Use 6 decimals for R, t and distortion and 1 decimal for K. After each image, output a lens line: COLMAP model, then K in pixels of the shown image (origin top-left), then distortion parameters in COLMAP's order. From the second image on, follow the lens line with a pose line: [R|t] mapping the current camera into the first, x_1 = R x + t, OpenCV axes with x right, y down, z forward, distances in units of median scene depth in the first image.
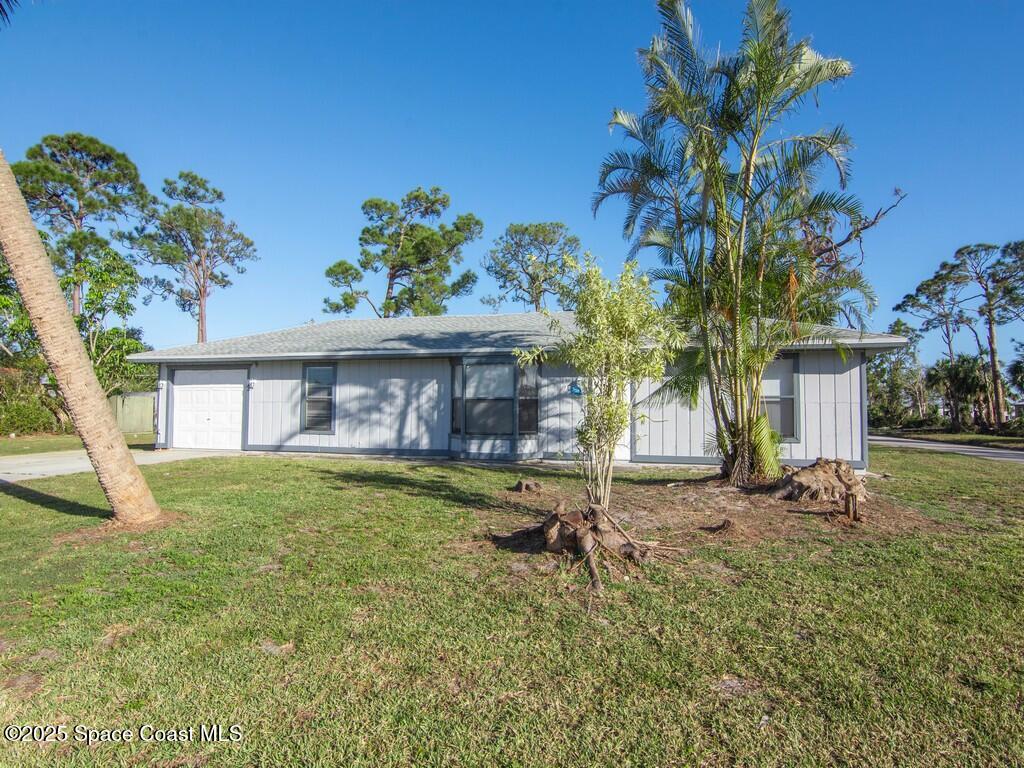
lens RADIAL K [[575.2, 0, 491.1], [0, 575.2, 393.6], [0, 0, 1]] dist [-0.015320, 0.003926]
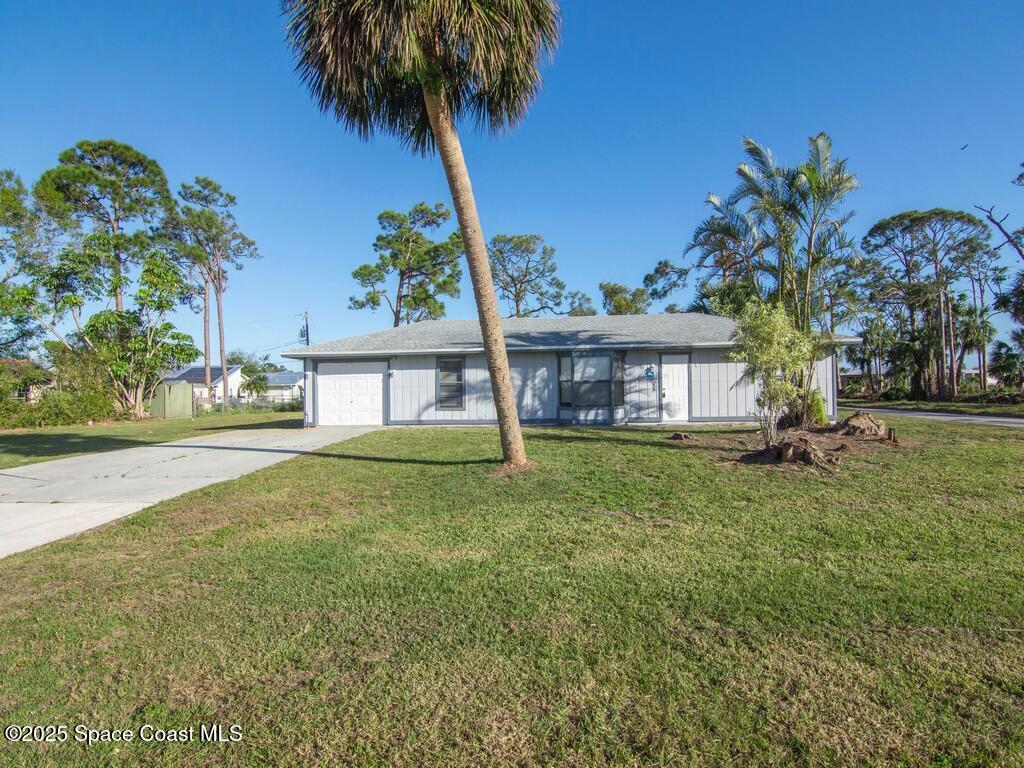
lens RADIAL K [[514.7, 0, 502.4], [0, 514.7, 382.9], [0, 0, 1]] dist [-0.004404, -0.005925]
pose [[0.982617, -0.022019, 0.184335, -0.386411], [0.018592, 0.999621, 0.020297, -0.013899], [-0.184712, -0.016517, 0.982654, -0.172486]]
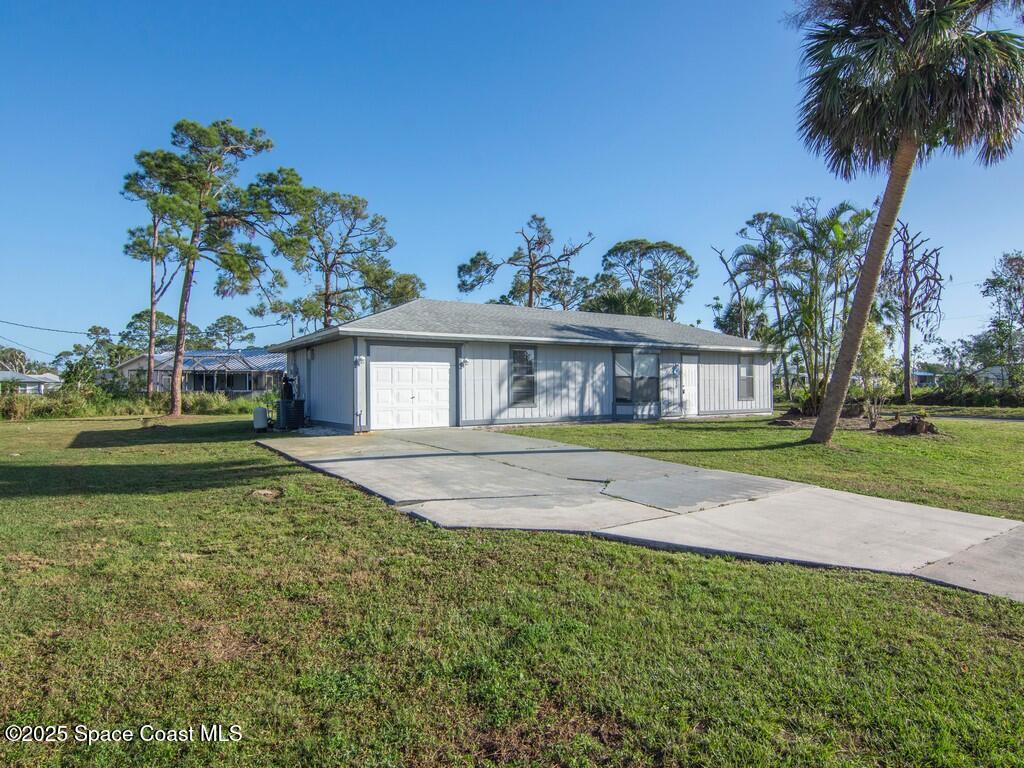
lens RADIAL K [[610.5, 0, 503.5], [0, 610.5, 388.1], [0, 0, 1]] dist [-0.004532, -0.003422]
pose [[0.664526, -0.012415, 0.747162, -1.197736], [-0.014967, 0.999440, 0.029918, -0.004640], [-0.747115, -0.031064, 0.663968, 0.204343]]
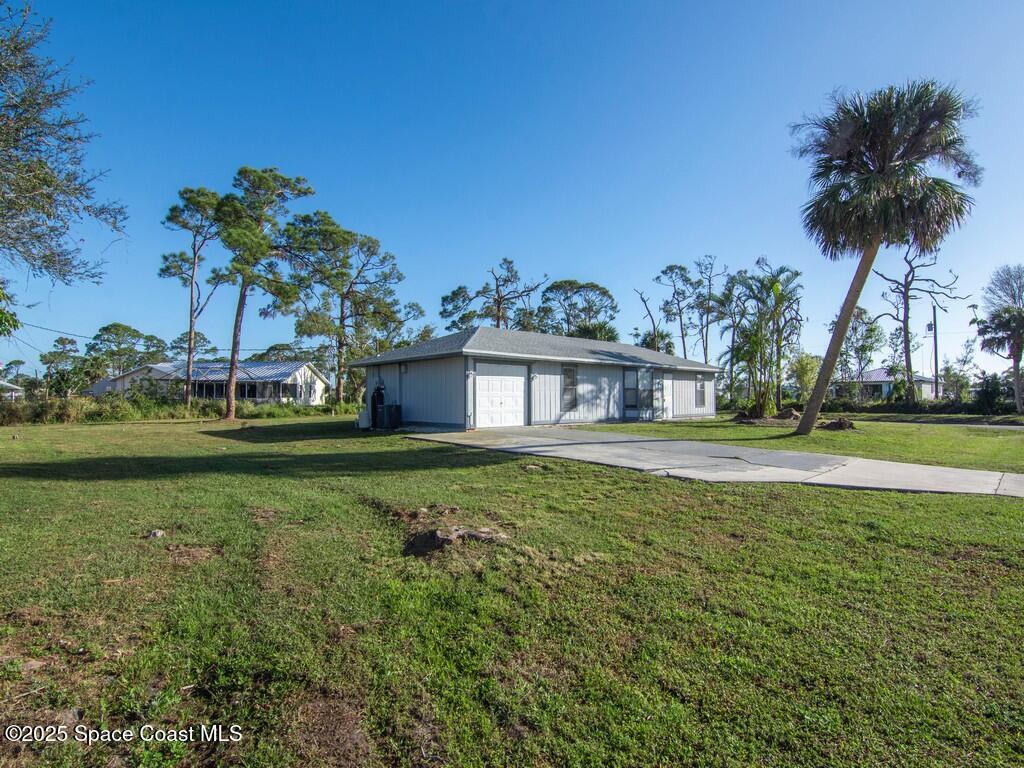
lens RADIAL K [[514.7, 0, 510.5], [0, 514.7, 390.3], [0, 0, 1]] dist [-0.004404, -0.005925]
pose [[0.535765, 0.004774, 0.844354, -1.485975], [-0.025922, 0.999606, 0.010797, 0.003144], [-0.843969, -0.027672, 0.535677, 0.383862]]
